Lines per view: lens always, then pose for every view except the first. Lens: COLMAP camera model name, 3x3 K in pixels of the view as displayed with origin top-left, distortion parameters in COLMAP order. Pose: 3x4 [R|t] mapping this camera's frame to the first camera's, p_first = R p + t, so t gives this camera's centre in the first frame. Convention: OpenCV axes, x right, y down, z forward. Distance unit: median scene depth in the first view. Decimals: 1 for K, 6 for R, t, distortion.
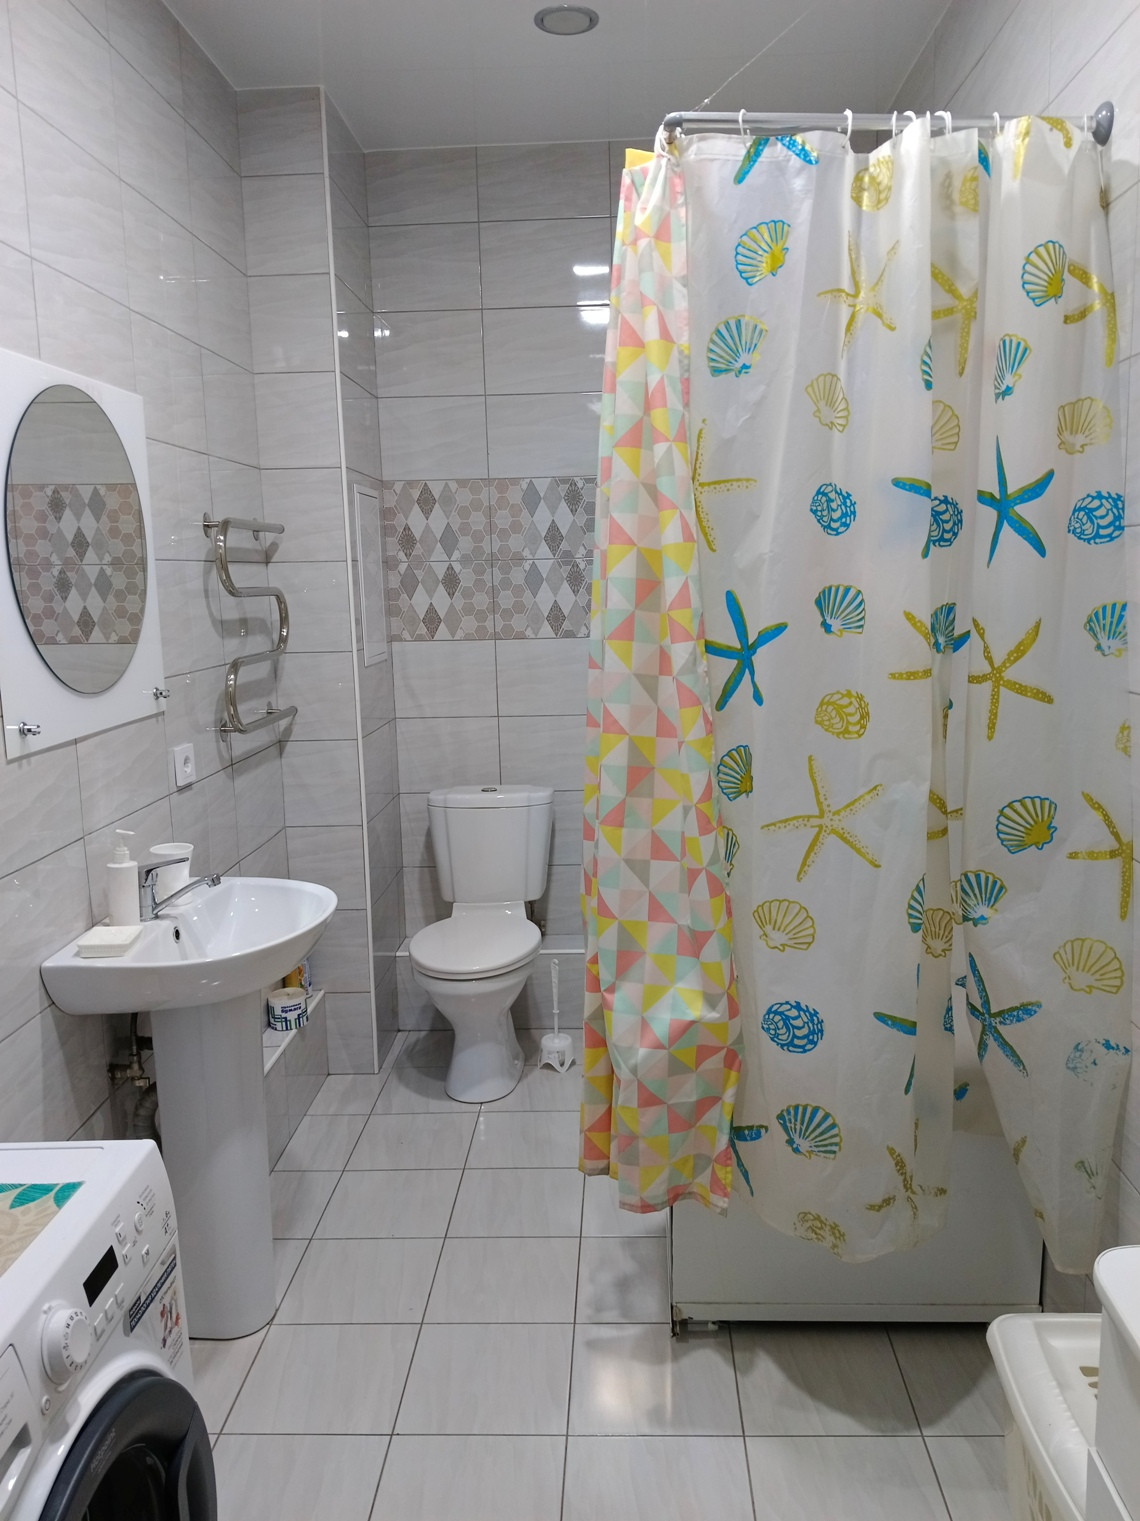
lens RADIAL K [[1174.2, 0, 574.0], [0, 1174.2, 761.6], [0, 0, 1]] dist [0.063002, -0.131792]
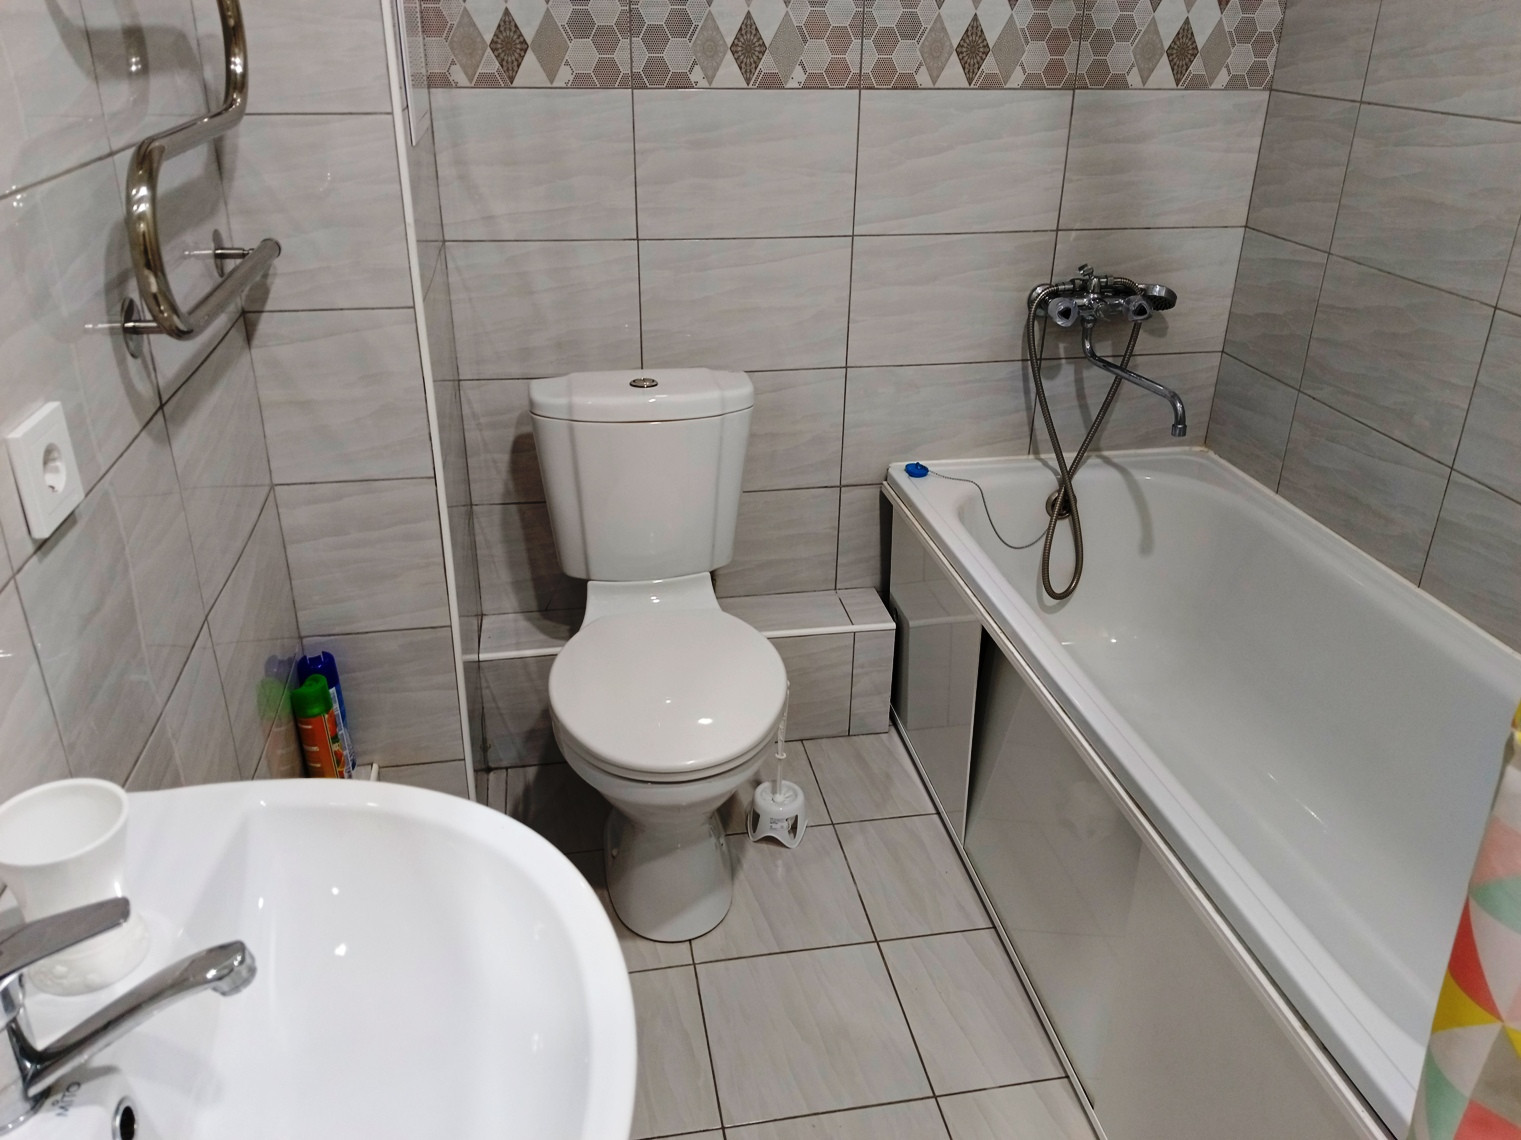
lens RADIAL K [[1174.2, 0, 758.3], [0, 1174.2, 563.1], [0, 0, 1]] dist [0.063002, -0.131792]
pose [[0.974249, -0.062527, 0.216631, -0.157207], [-0.000606, 0.960050, 0.279827, -0.053357], [-0.225474, -0.272753, 0.935290, 0.482036]]
